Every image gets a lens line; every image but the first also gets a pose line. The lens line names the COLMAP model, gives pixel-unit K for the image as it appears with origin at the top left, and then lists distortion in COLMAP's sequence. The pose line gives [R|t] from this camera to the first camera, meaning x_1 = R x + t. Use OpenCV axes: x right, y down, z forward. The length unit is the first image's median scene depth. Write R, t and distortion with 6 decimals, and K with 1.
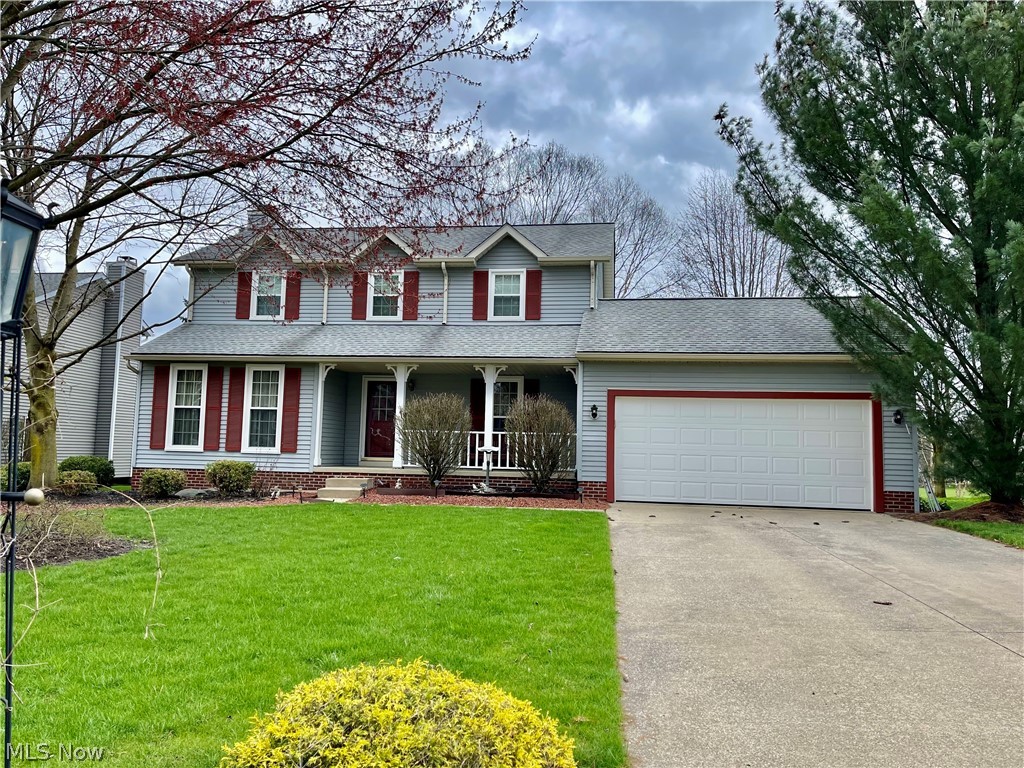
lens RADIAL K [[780.6, 0, 512.9], [0, 780.6, 383.6], [0, 0, 1]] dist [0.055117, -0.042129]
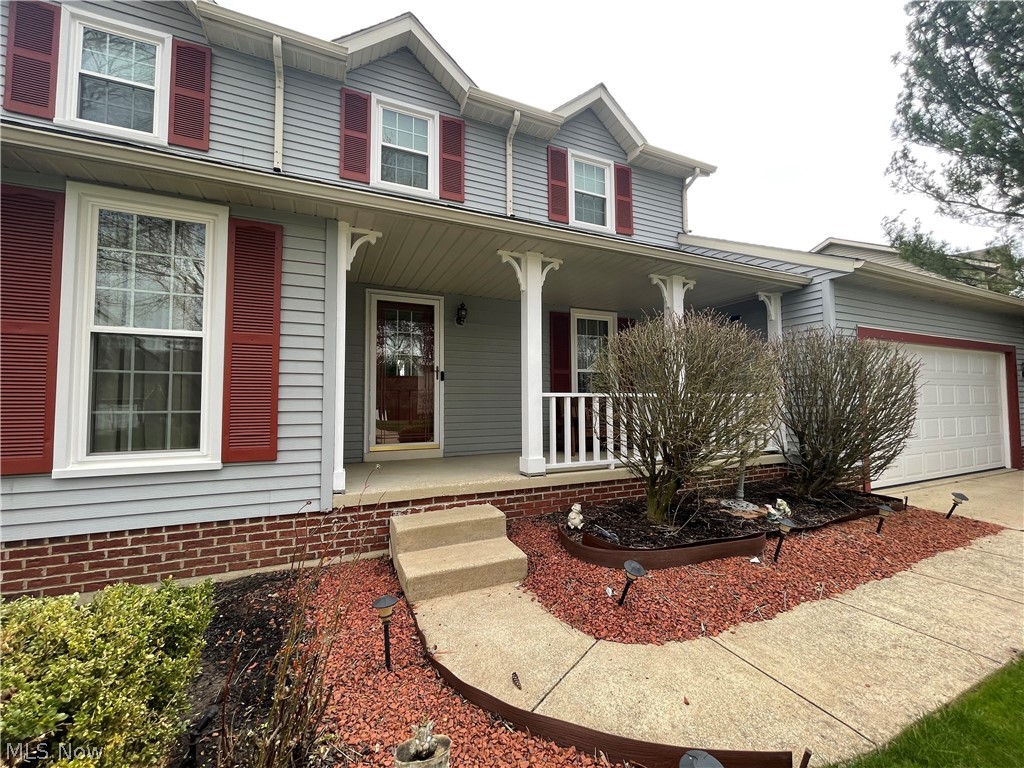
lens RADIAL K [[415.9, 0, 509.6], [0, 415.9, 382.2], [0, 0, 1]] dist [0.003833, -0.001209]
pose [[0.848889, -0.003132, 0.528561, -0.283351], [-0.022412, 0.998870, 0.041914, 0.041762], [-0.528095, -0.047426, 0.847860, 0.777147]]
